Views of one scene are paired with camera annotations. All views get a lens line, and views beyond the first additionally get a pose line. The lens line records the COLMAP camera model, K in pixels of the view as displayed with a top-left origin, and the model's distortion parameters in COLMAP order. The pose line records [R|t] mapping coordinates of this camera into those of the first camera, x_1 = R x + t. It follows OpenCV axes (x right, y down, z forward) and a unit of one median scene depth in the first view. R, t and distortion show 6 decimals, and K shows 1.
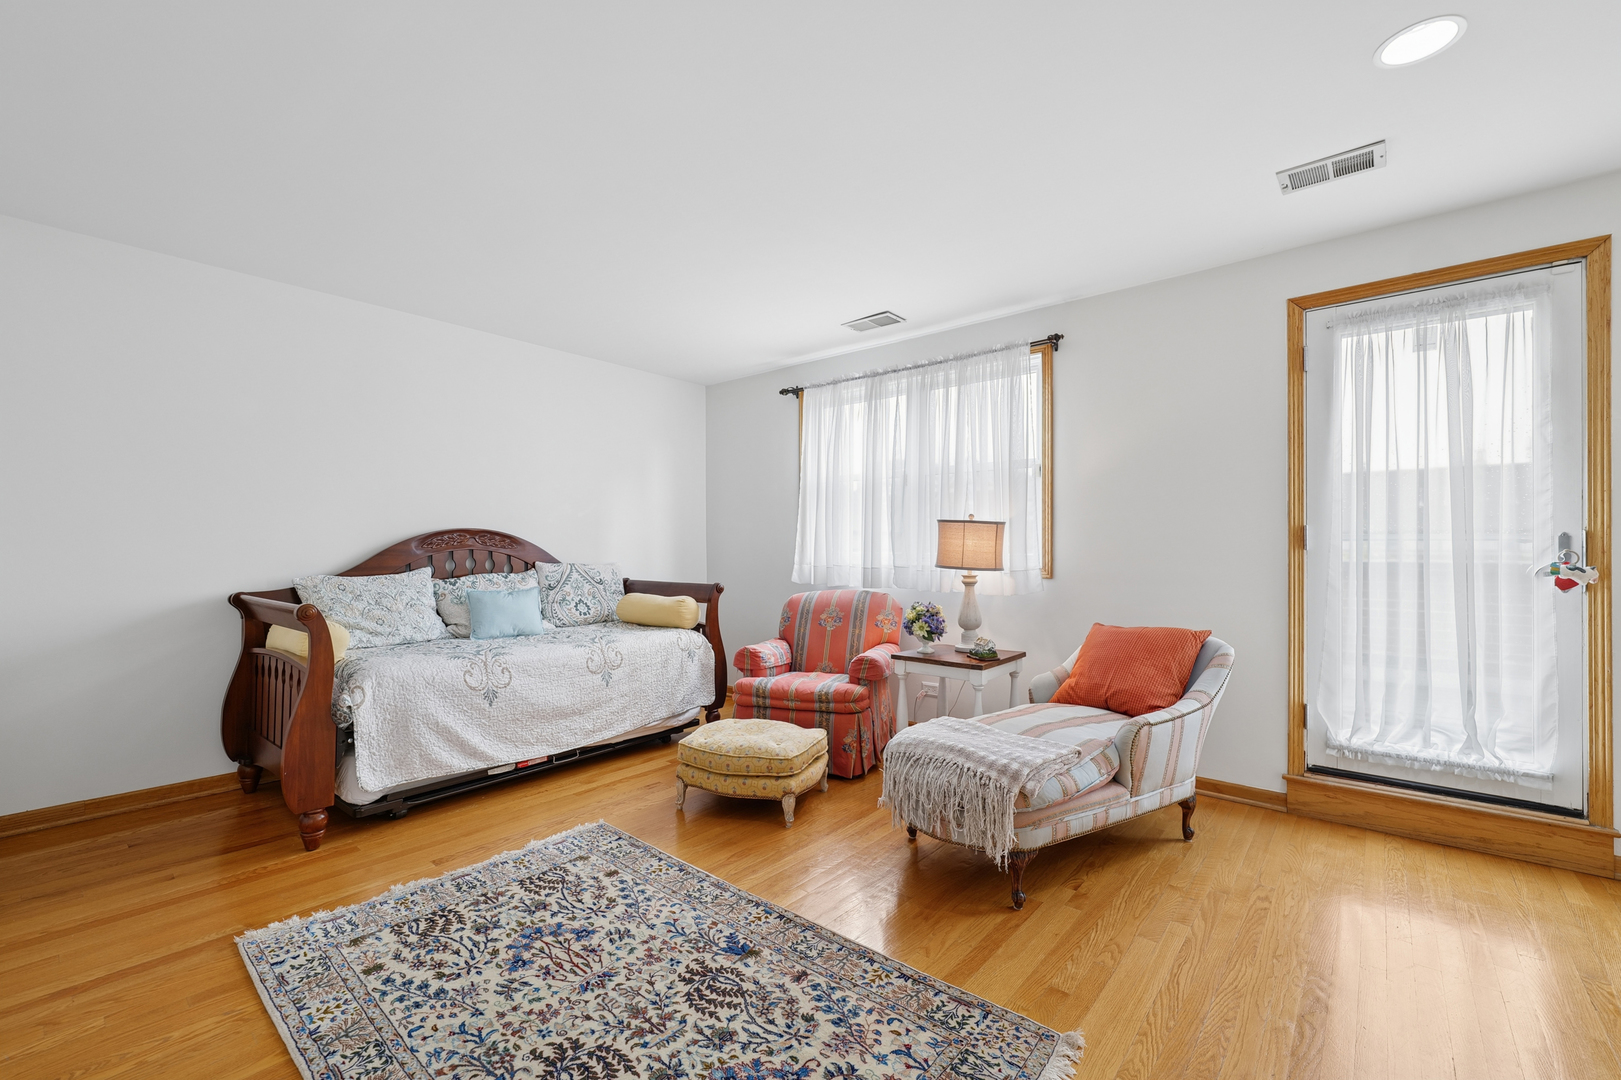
lens RADIAL K [[679.2, 0, 808.7], [0, 679.2, 540.0], [0, 0, 1]] dist [-0.000912, -0.000701]
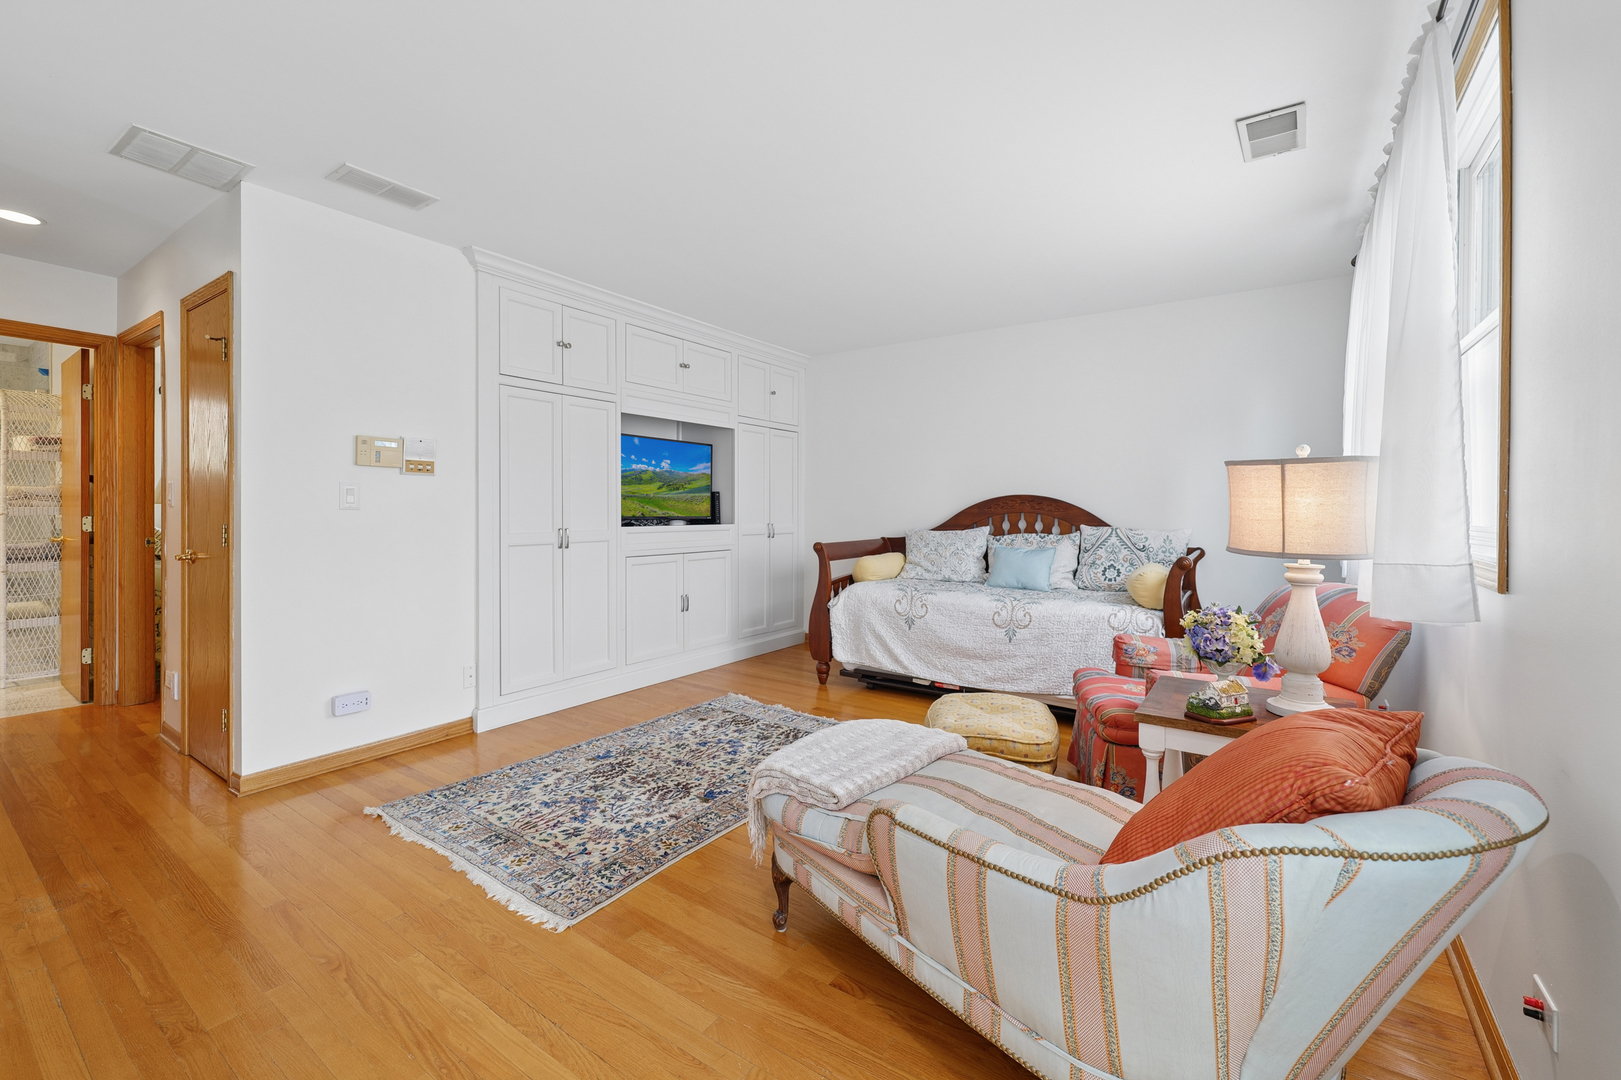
lens RADIAL K [[672.0, 0, 804.2], [0, 672.0, 507.5], [0, 0, 1]] dist [0.003806, -0.001045]
pose [[0.086620, -0.004363, -0.996232, 1.309363], [0.006075, 0.999974, -0.003851, 0.015870], [0.996223, -0.005719, 0.086644, 1.085134]]
